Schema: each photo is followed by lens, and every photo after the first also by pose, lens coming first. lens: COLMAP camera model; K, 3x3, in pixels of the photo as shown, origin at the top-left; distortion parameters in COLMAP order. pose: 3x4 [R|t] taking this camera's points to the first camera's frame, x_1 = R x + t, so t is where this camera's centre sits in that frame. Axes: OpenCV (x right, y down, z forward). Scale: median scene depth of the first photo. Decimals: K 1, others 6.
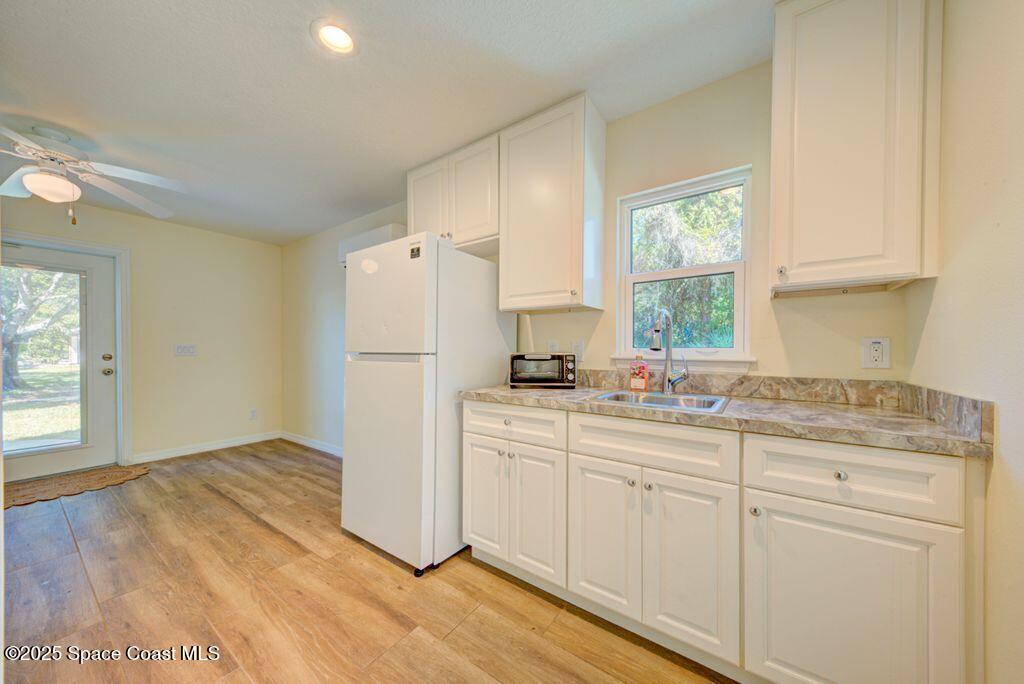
lens RADIAL K [[363.8, 0, 516.9], [0, 363.8, 343.6], [0, 0, 1]] dist [0.000595, -0.000061]
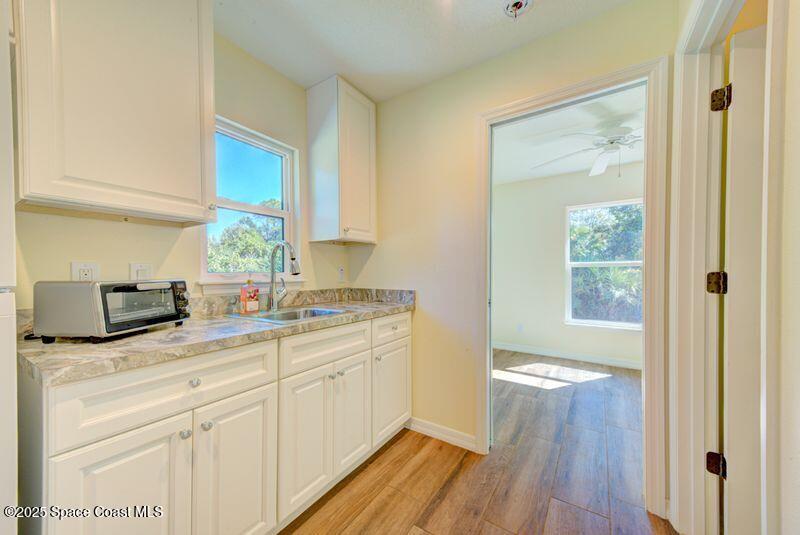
lens RADIAL K [[284.2, 0, 404.0], [0, 284.2, 275.3], [0, 0, 1]] dist [0.000595, -0.000061]
pose [[-0.035722, -0.009840, 0.999313, -0.591893], [-0.008508, 0.999918, 0.009542, 0.009346], [-0.999326, -0.008161, -0.035803, 0.664969]]
